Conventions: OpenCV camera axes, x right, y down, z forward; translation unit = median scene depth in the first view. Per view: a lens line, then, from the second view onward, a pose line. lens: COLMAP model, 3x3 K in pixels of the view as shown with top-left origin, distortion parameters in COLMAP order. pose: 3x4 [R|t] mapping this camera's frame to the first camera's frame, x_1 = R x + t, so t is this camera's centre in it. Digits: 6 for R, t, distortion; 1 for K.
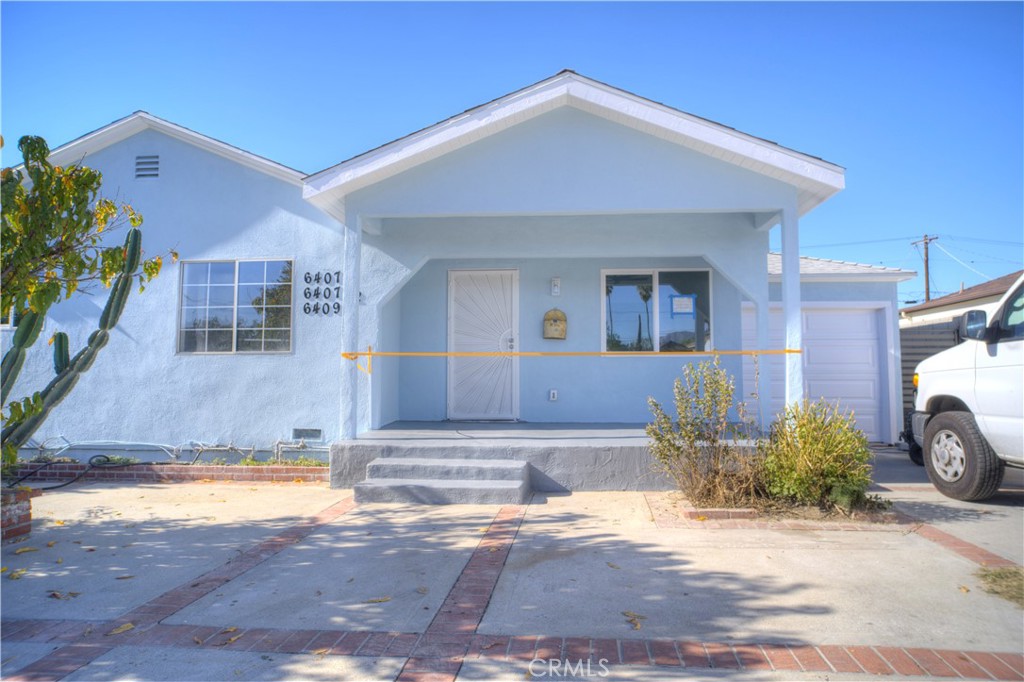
lens RADIAL K [[687.4, 0, 514.0], [0, 687.4, 326.0], [0, 0, 1]] dist [-0.000965, 0.000176]
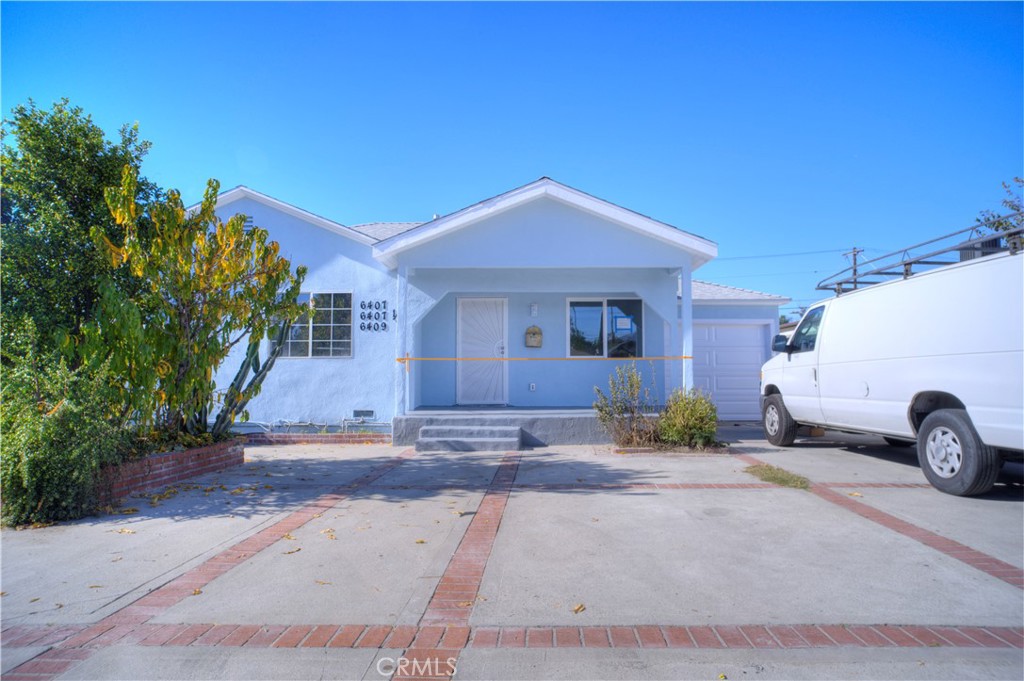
lens RADIAL K [[687.4, 0, 514.0], [0, 687.4, 325.5], [0, 0, 1]] dist [-0.000965, 0.000176]
pose [[0.998708, 0.001983, 0.050770, -0.064847], [-0.002084, 0.999996, 0.001938, -0.034657], [-0.050766, -0.002041, 0.998709, -0.498612]]
